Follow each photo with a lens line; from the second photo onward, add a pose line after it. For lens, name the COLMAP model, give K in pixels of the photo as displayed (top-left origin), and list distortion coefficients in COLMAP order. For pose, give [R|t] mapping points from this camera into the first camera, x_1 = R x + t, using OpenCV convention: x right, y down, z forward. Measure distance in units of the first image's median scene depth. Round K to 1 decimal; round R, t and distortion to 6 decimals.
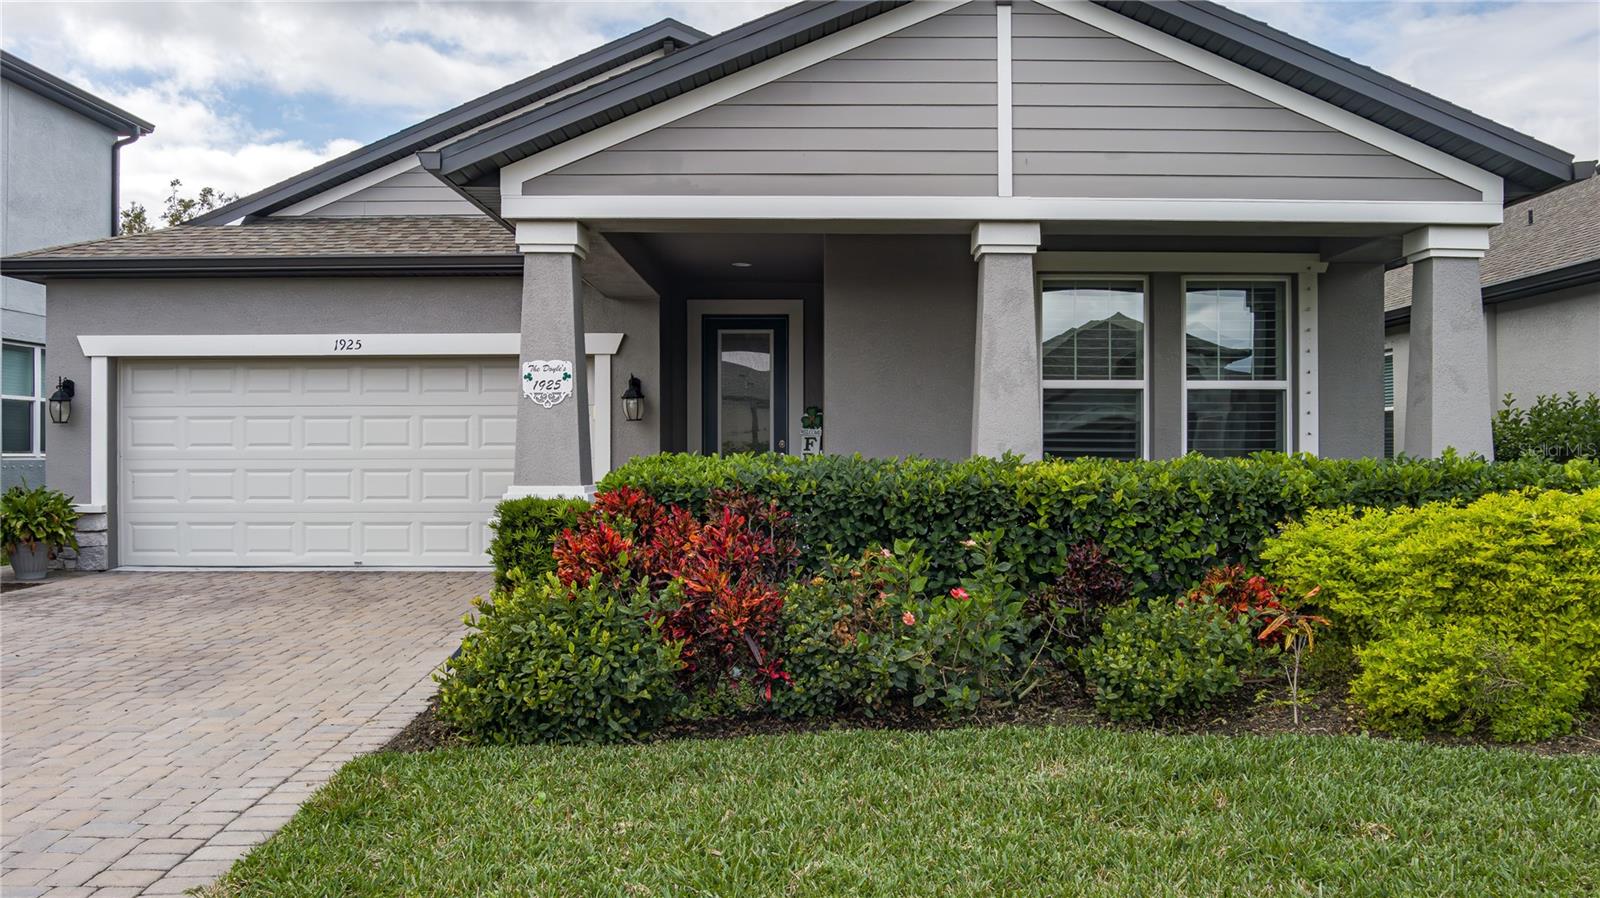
lens RADIAL K [[1276.4, 0, 836.3], [0, 1276.4, 473.5], [0, 0, 1]] dist [-0.048037, 0.016873]
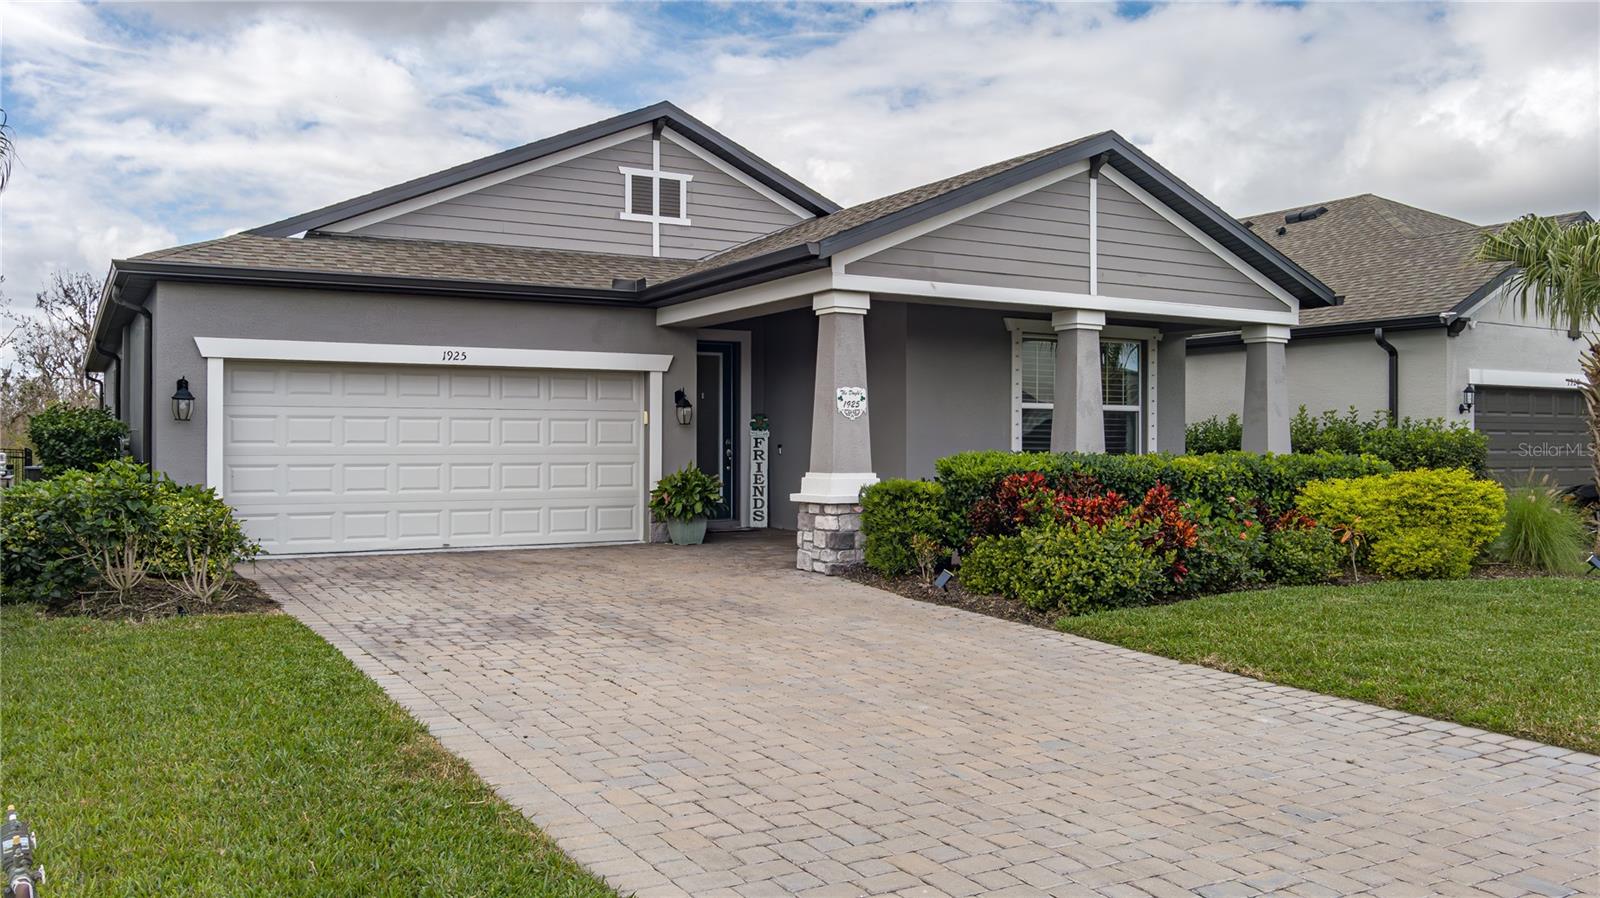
lens RADIAL K [[1276.4, 0, 826.5], [0, 1276.4, 417.6], [0, 0, 1]] dist [-0.048037, 0.016873]
pose [[0.869013, 0.013655, 0.494601, -0.975609], [0.005713, 0.999276, -0.037625, 0.000565], [-0.494757, 0.035523, 0.868305, -0.259090]]
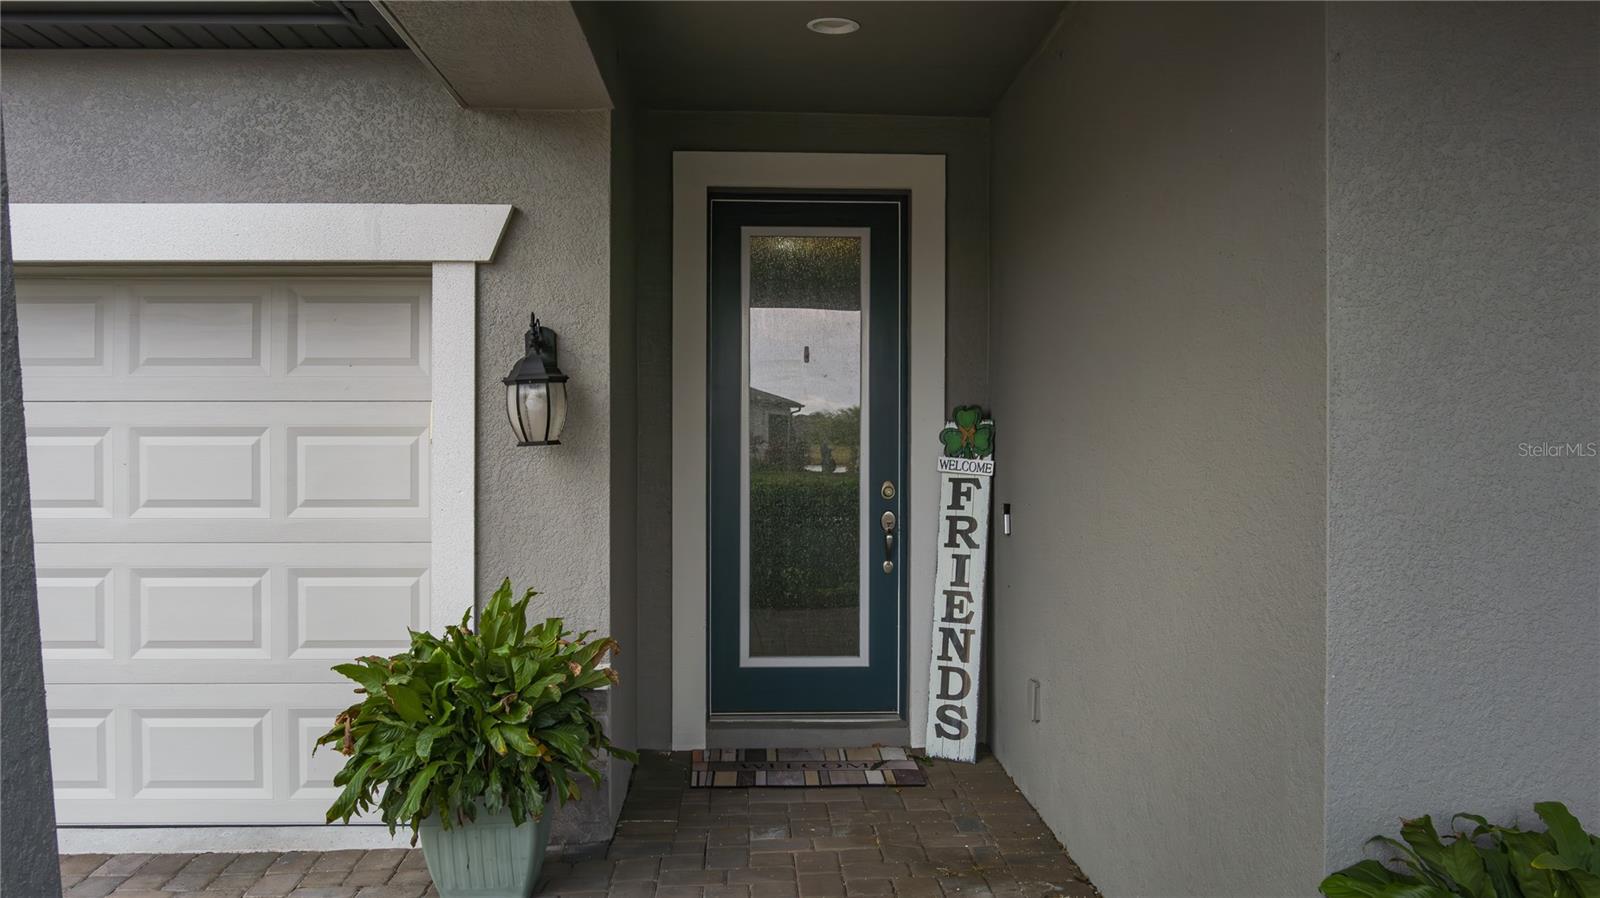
lens RADIAL K [[1276.4, 0, 803.1], [0, 1276.4, 443.2], [0, 0, 1]] dist [-0.048037, 0.016873]
pose [[0.999610, 0.003318, 0.027712, -0.137995], [-0.002778, 0.999806, -0.019506, -0.051553], [-0.027772, 0.019422, 0.999426, 0.938419]]
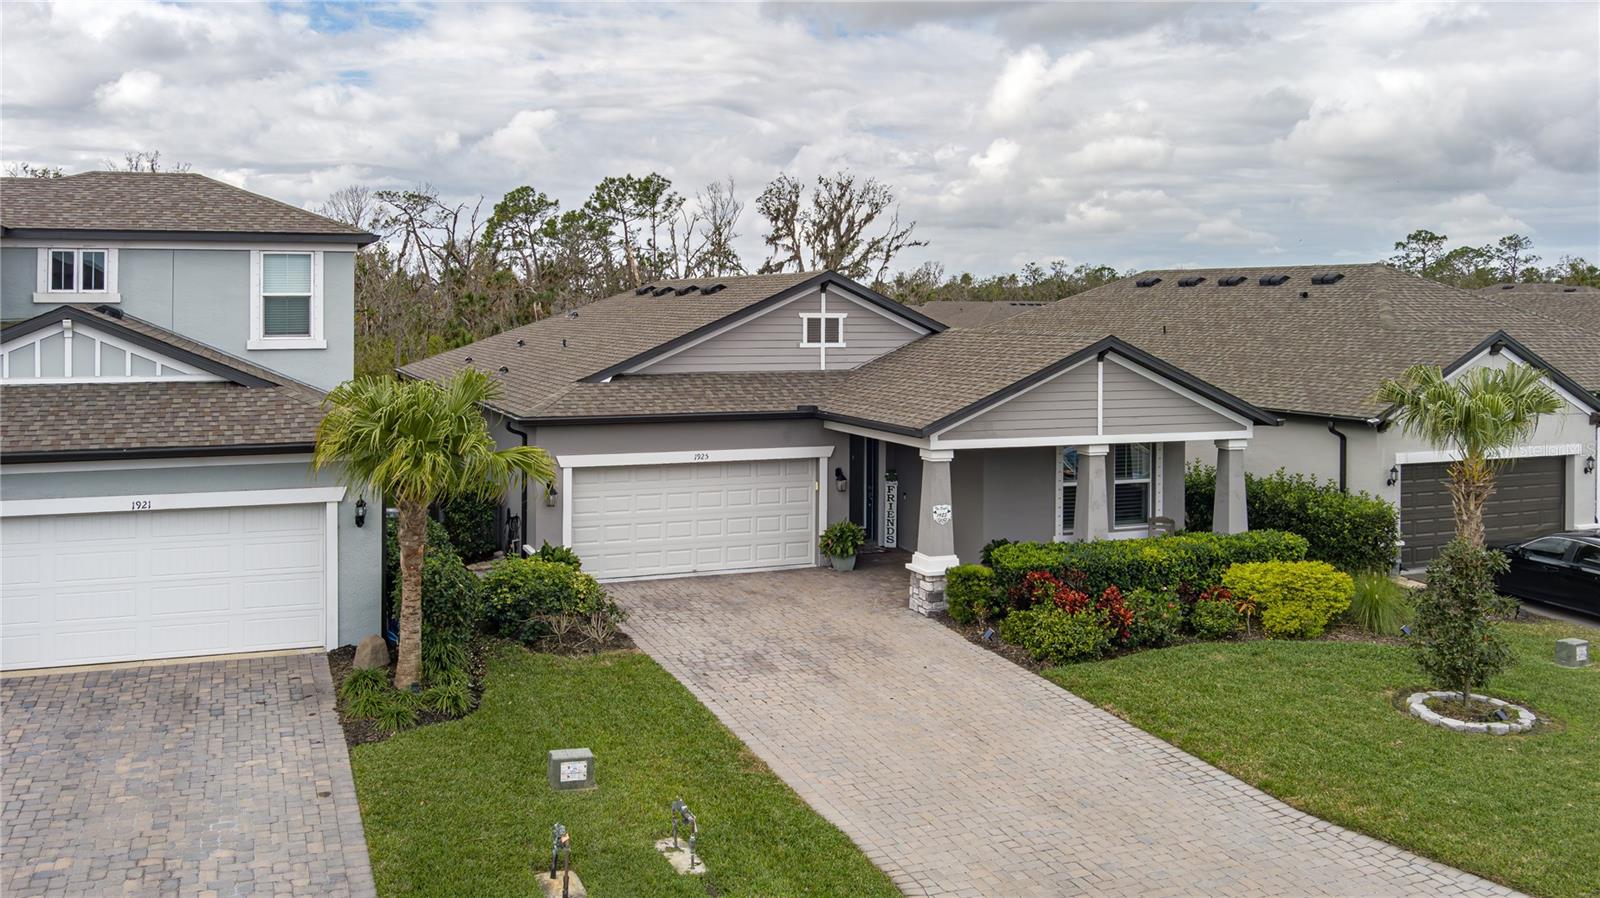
lens RADIAL K [[1276.4, 0, 772.2], [0, 1276.4, 319.0], [0, 0, 1]] dist [-0.048037, 0.016873]
pose [[0.935457, 0.007580, 0.353358, -1.408897], [-0.004759, 0.999950, -0.008850, -0.426724], [-0.353407, 0.006597, 0.935446, -1.196100]]
